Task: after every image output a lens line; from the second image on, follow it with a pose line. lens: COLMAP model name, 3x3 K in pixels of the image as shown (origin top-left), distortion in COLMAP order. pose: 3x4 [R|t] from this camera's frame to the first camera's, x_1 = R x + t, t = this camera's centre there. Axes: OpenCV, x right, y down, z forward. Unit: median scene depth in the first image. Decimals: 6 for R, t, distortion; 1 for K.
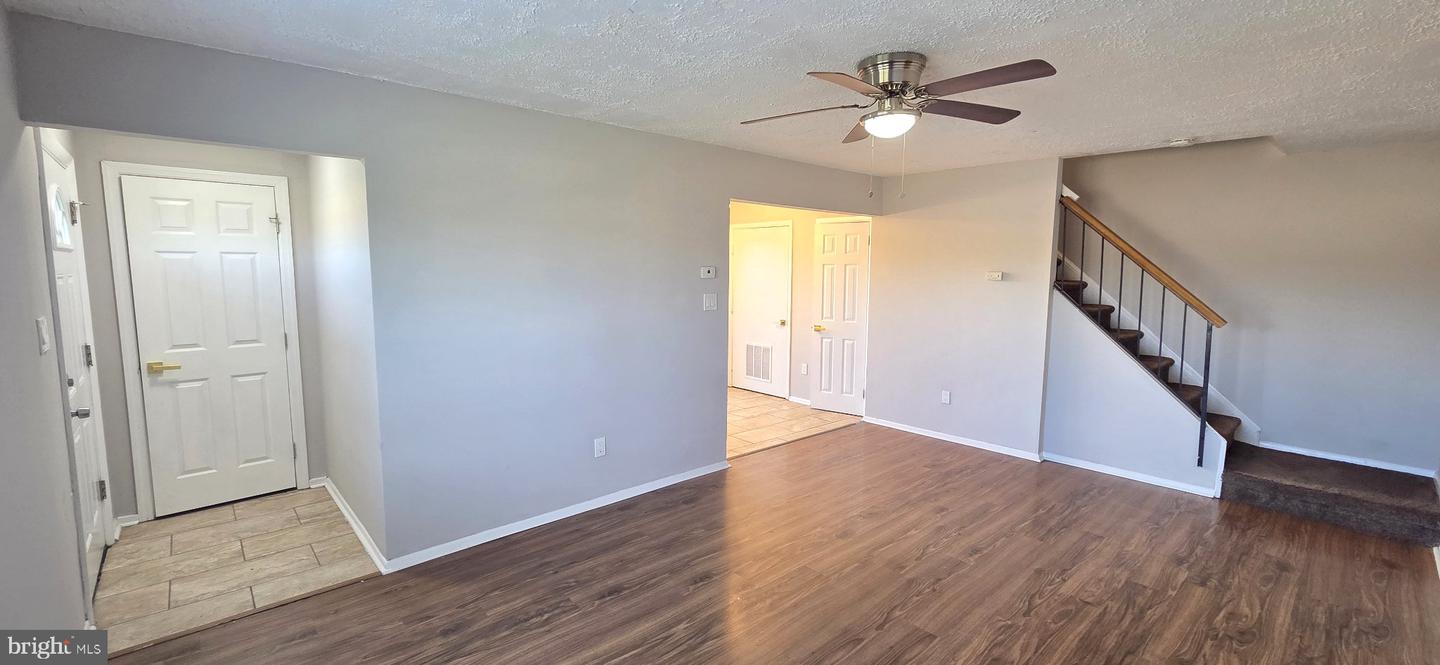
lens RADIAL K [[587.6, 0, 695.8], [0, 587.6, 326.2], [0, 0, 1]] dist [0.003402, -0.001653]
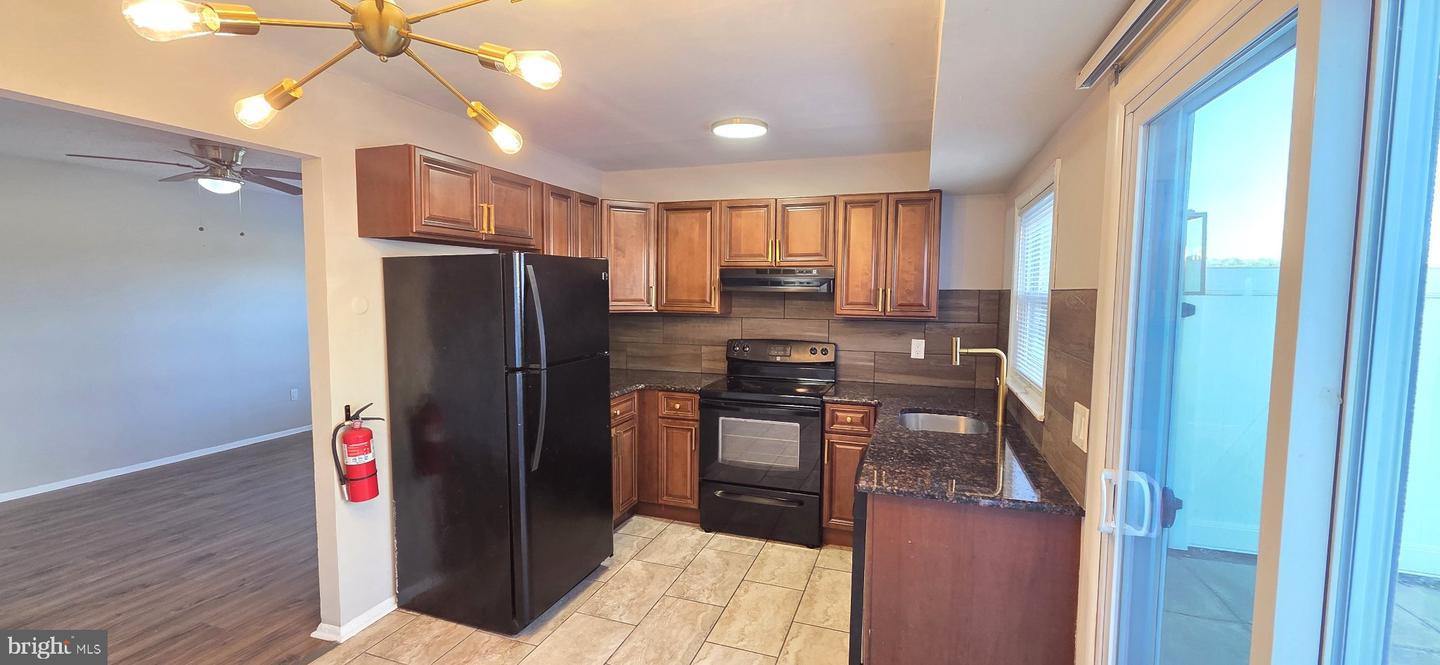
lens RADIAL K [[587.6, 0, 709.9], [0, 587.6, 331.0], [0, 0, 1]] dist [0.003402, -0.001653]
pose [[-0.866840, 0.020434, -0.498168, 0.005047], [-0.065289, 0.985904, 0.154046, -0.200724], [0.494294, 0.166058, -0.853287, 2.064568]]
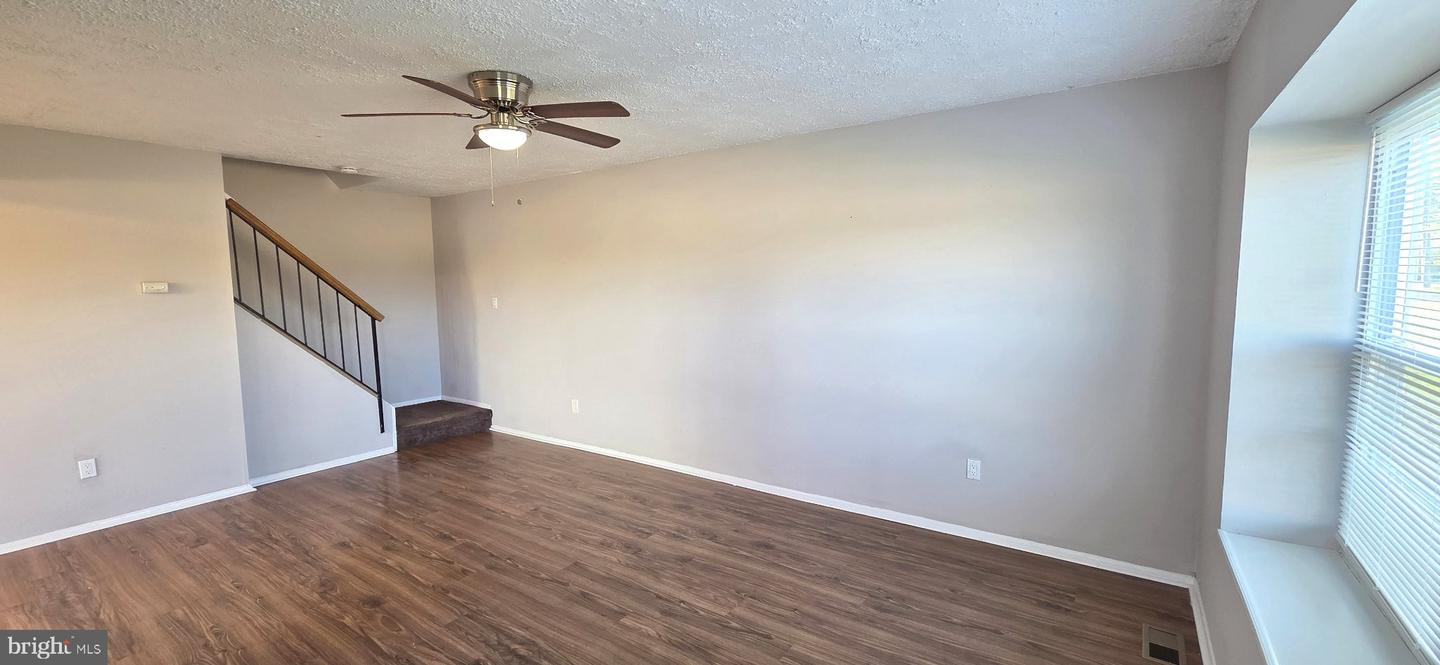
lens RADIAL K [[587.6, 0, 713.4], [0, 587.6, 345.8], [0, 0, 1]] dist [0.003402, -0.001653]
pose [[-0.237201, -0.116089, 0.964499, -0.573875], [0.111306, 0.983048, 0.145696, -0.056372], [-0.965063, 0.141914, -0.220258, 0.644111]]
